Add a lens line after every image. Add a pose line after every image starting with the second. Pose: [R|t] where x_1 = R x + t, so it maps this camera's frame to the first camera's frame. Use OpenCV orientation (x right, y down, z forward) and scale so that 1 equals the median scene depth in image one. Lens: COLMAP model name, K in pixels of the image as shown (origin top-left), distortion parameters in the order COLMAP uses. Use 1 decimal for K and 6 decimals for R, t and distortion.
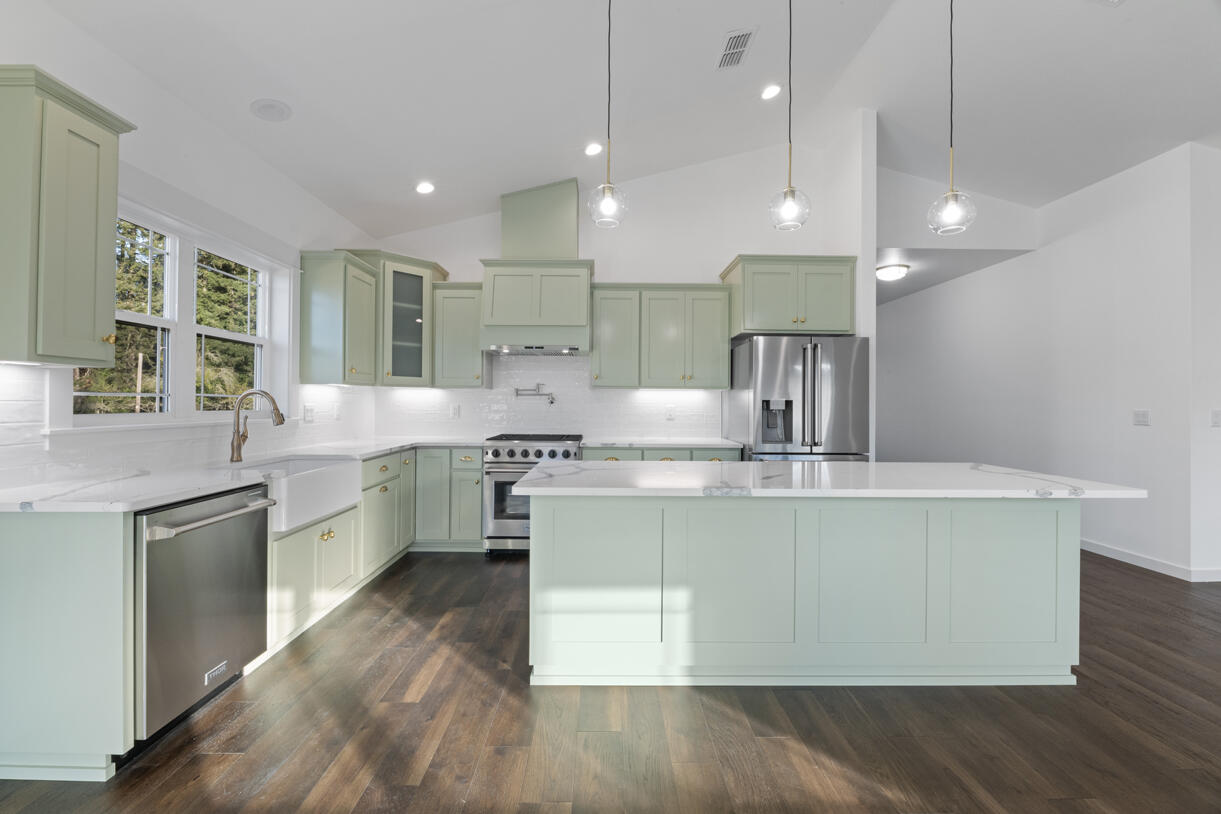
lens RADIAL K [[490.1, 0, 608.2], [0, 490.1, 402.9], [0, 0, 1]] dist [-0.001790, -0.003072]
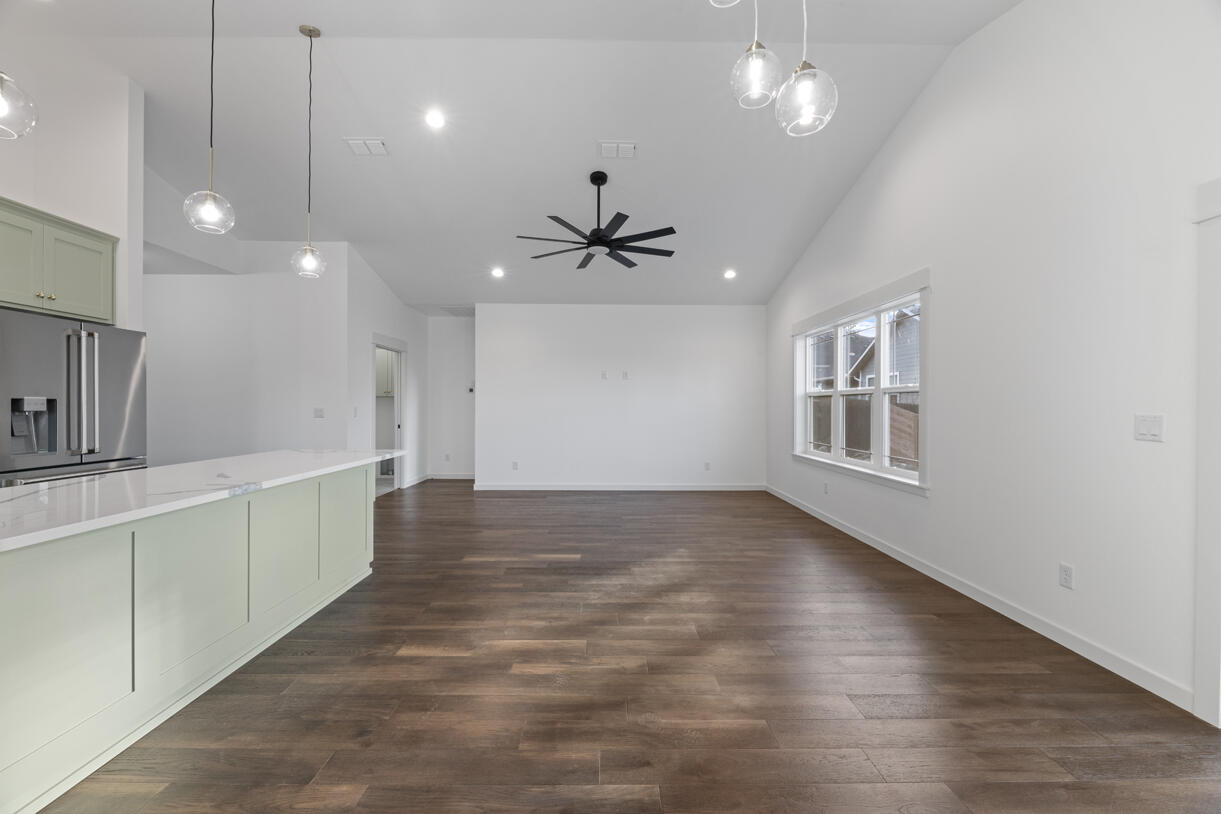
lens RADIAL K [[490.1, 0, 609.2], [0, 490.1, 404.9], [0, 0, 1]] dist [-0.001790, -0.003072]
pose [[-0.000653, -0.004352, 0.999990, -0.389565], [-0.005169, 0.999977, 0.004349, -0.003515], [-0.999986, -0.005167, -0.000675, 0.105209]]
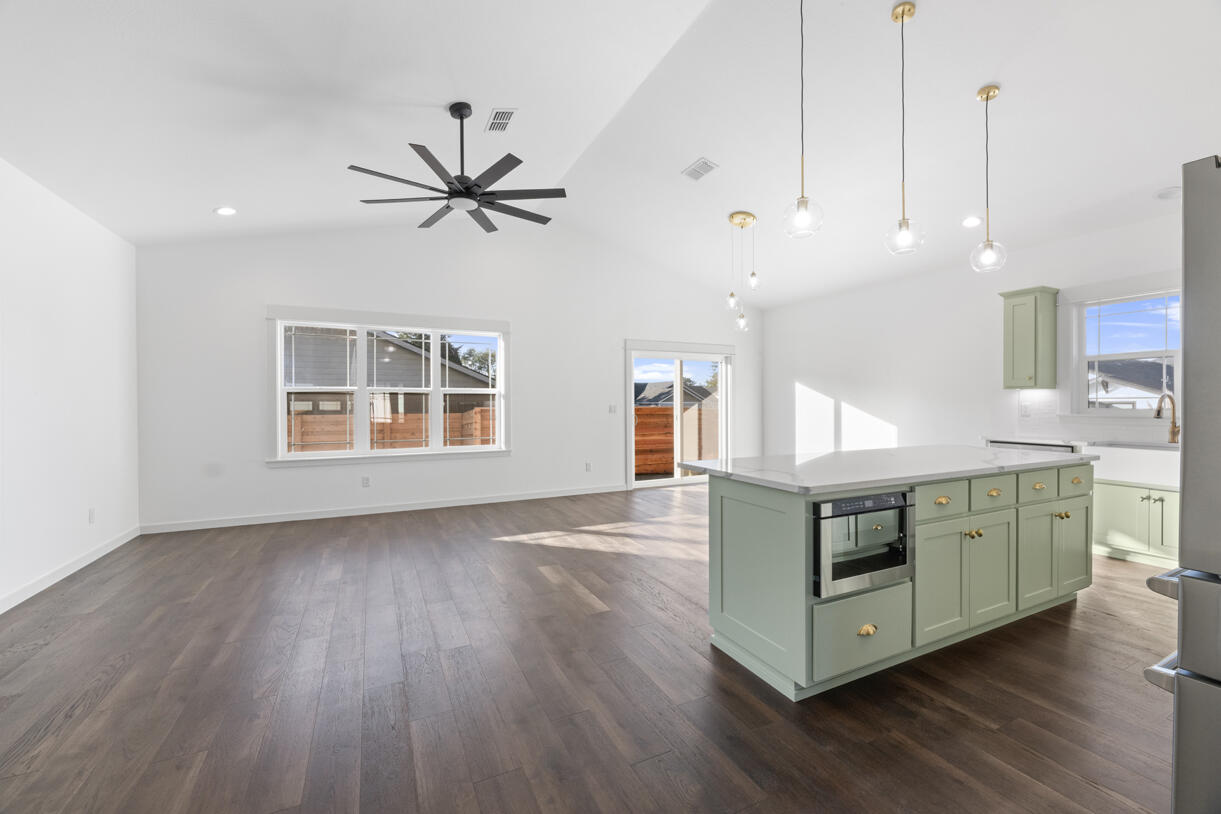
lens RADIAL K [[490.1, 0, 603.7], [0, 490.1, 407.0], [0, 0, 1]] dist [-0.001790, -0.003072]
pose [[-0.903294, -0.000152, -0.429021, 0.935735], [-0.001439, 0.999995, 0.002675, 0.008216], [0.429019, 0.003034, -0.903290, 1.068549]]
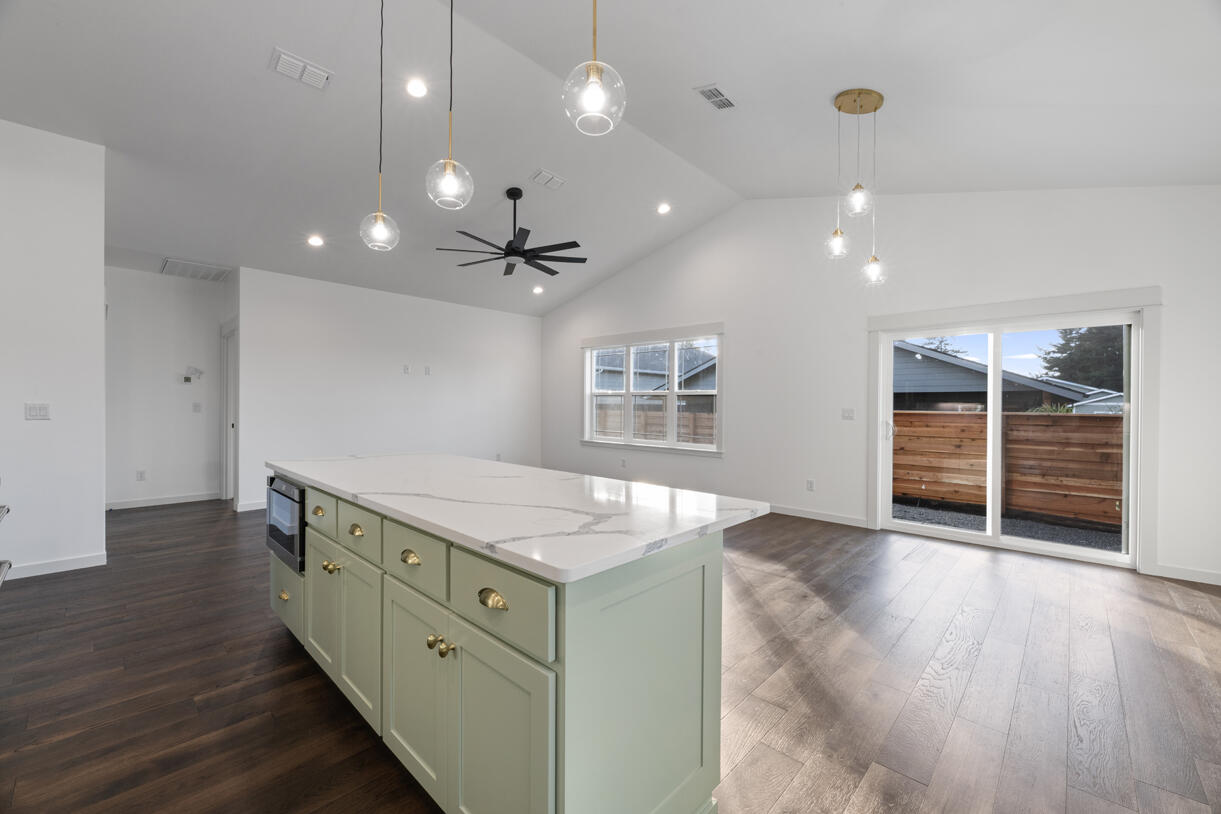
lens RADIAL K [[490.1, 0, 608.0], [0, 490.1, 401.2], [0, 0, 1]] dist [-0.001790, -0.003072]
pose [[-0.725896, -0.009887, 0.687734, -0.275747], [-0.013971, 0.999902, -0.000371, -0.003388], [-0.687663, -0.009878, -0.725963, 0.884681]]
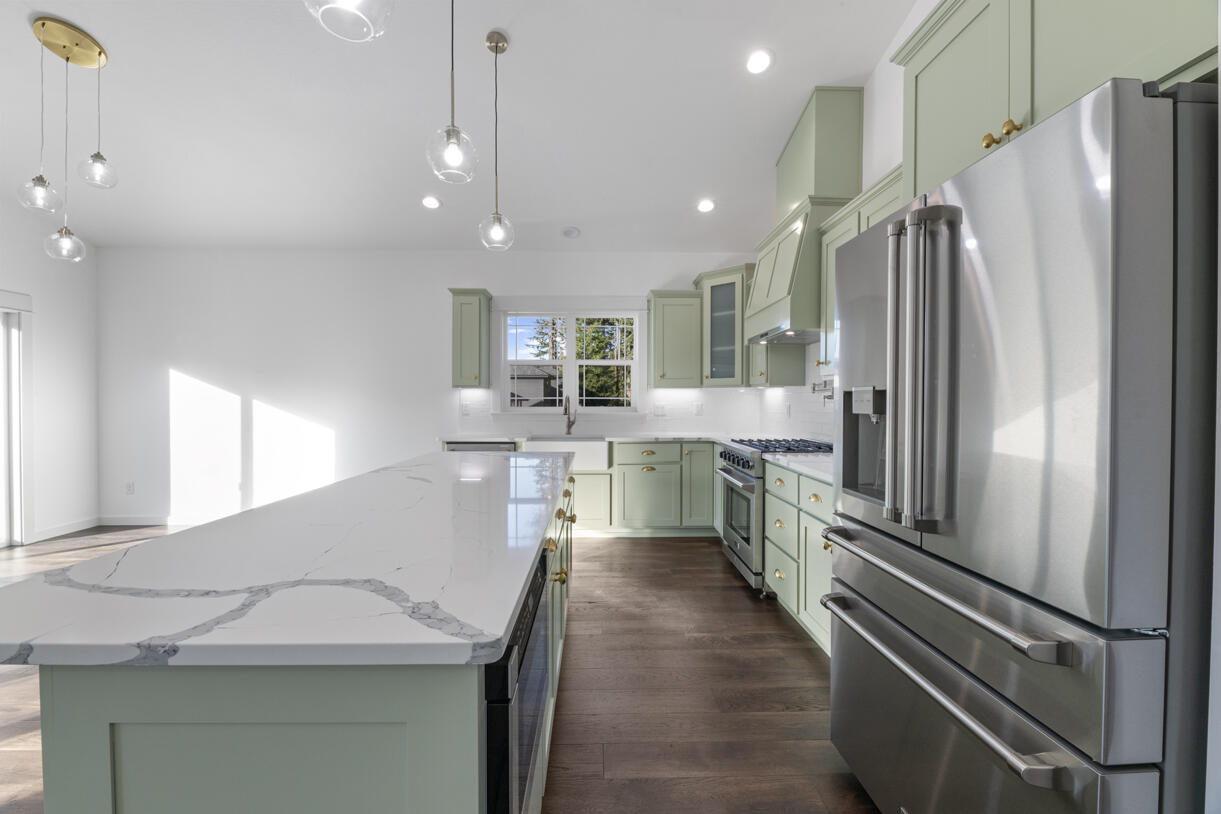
lens RADIAL K [[490.1, 0, 612.0], [0, 490.1, 405.6], [0, 0, 1]] dist [-0.001790, -0.003072]
pose [[0.032297, 0.001821, -0.999477, 0.714590], [0.000555, 0.999998, 0.001839, 0.006738], [0.999478, -0.000614, 0.032296, 0.746733]]
